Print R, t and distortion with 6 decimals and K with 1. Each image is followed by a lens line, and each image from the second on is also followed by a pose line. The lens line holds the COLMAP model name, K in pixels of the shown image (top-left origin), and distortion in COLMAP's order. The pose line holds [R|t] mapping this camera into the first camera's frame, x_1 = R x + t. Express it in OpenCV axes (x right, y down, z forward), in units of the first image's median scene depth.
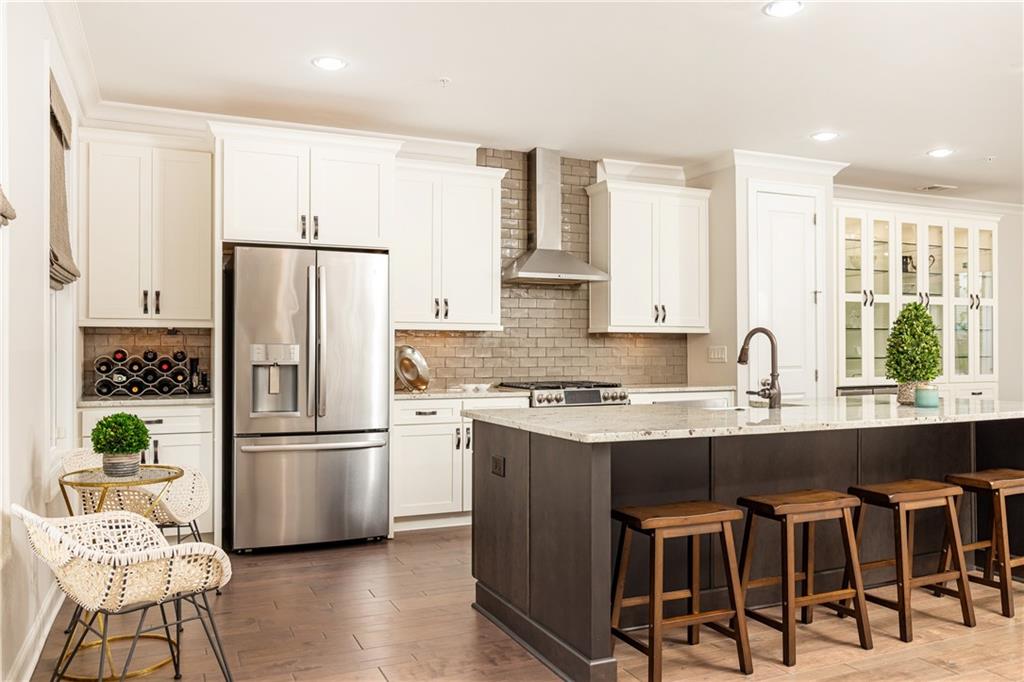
lens RADIAL K [[766.3, 0, 533.0], [0, 766.3, 350.4], [0, 0, 1]] dist [-0.013810, 0.019849]
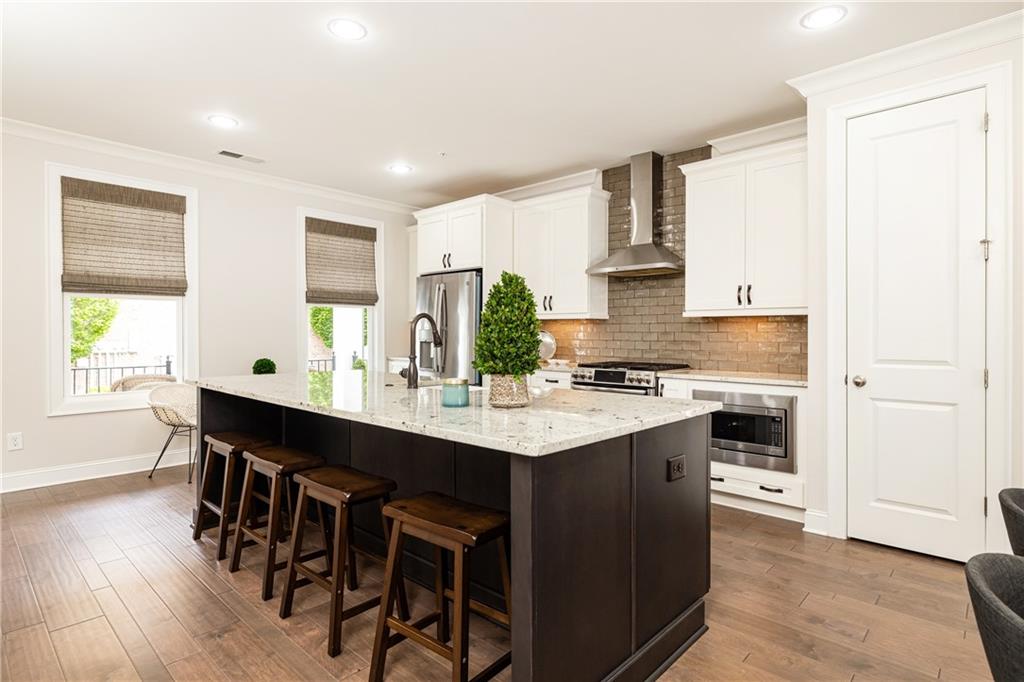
lens RADIAL K [[532.5, 0, 513.0], [0, 532.5, 332.5], [0, 0, 1]] dist [-0.002331, 0.000883]
pose [[0.377784, 0.001613, -0.925892, 0.907947], [-0.004840, 0.999988, -0.000233, -0.003000], [0.925881, 0.004569, 0.377787, 0.725227]]
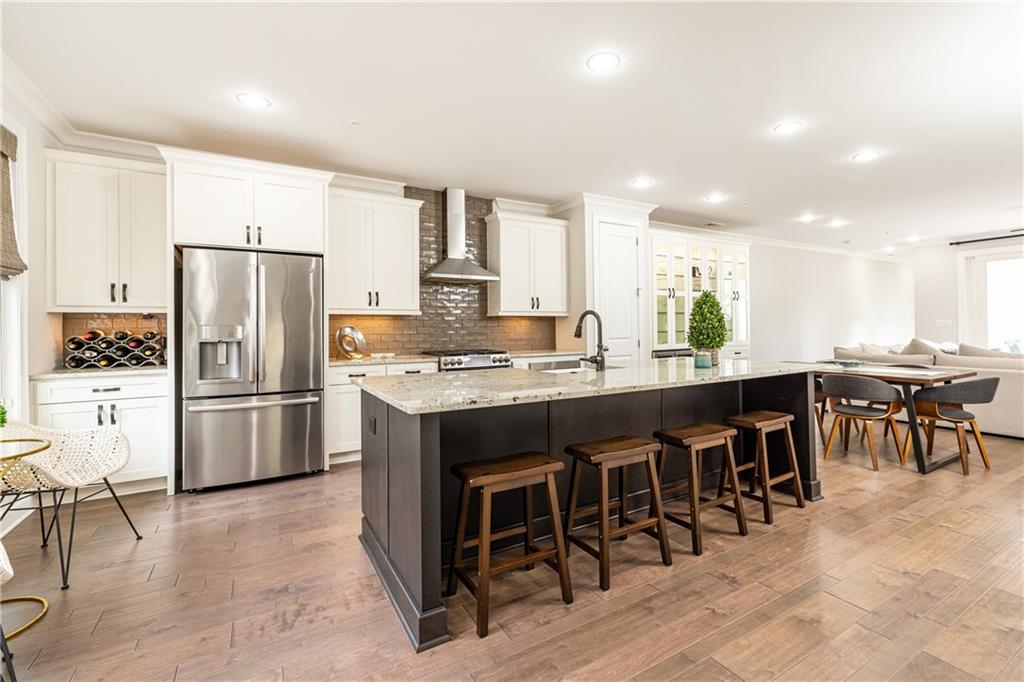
lens RADIAL K [[445.2, 0, 532.7], [0, 445.2, 325.8], [0, 0, 1]] dist [0.008084, 0.000116]
pose [[0.994598, -0.007473, 0.103536, 0.100017], [0.008054, 0.999954, -0.005188, 0.000103], [-0.103493, 0.005993, 0.994612, 0.203172]]
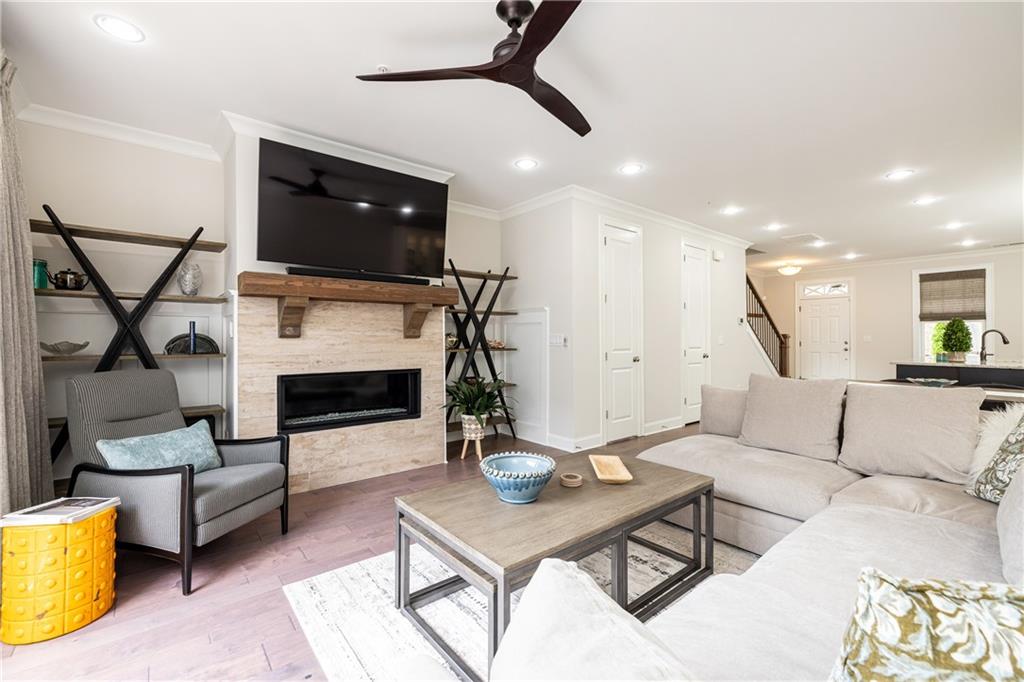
lens RADIAL K [[445.2, 0, 514.8], [0, 445.2, 338.2], [0, 0, 1]] dist [0.008084, 0.000116]
pose [[-0.968828, 0.003198, -0.247713, 1.928319], [0.002381, 0.999991, 0.003597, -0.010429], [0.247722, 0.002895, -0.968827, 1.802870]]
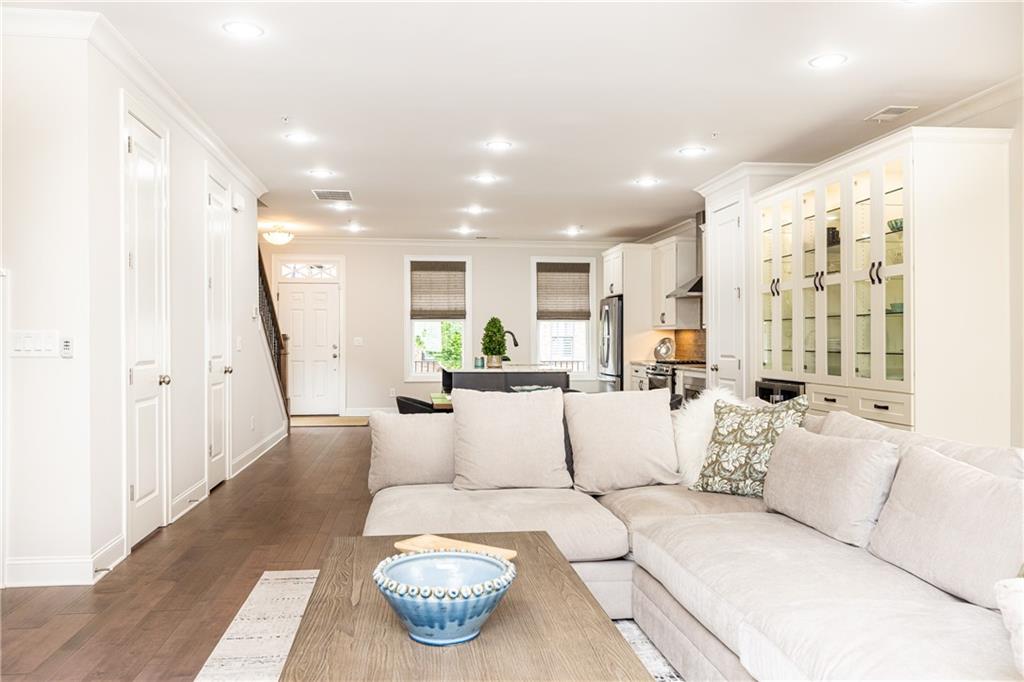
lens RADIAL K [[772.1, 0, 516.5], [0, 772.1, 342.7], [0, 0, 1]] dist [0.005285, 0.000428]
pose [[-0.300479, 0.006552, -0.953766, 2.218769], [-0.000571, 0.999975, 0.007049, -0.009738], [0.953788, 0.002662, -0.300468, 1.518270]]
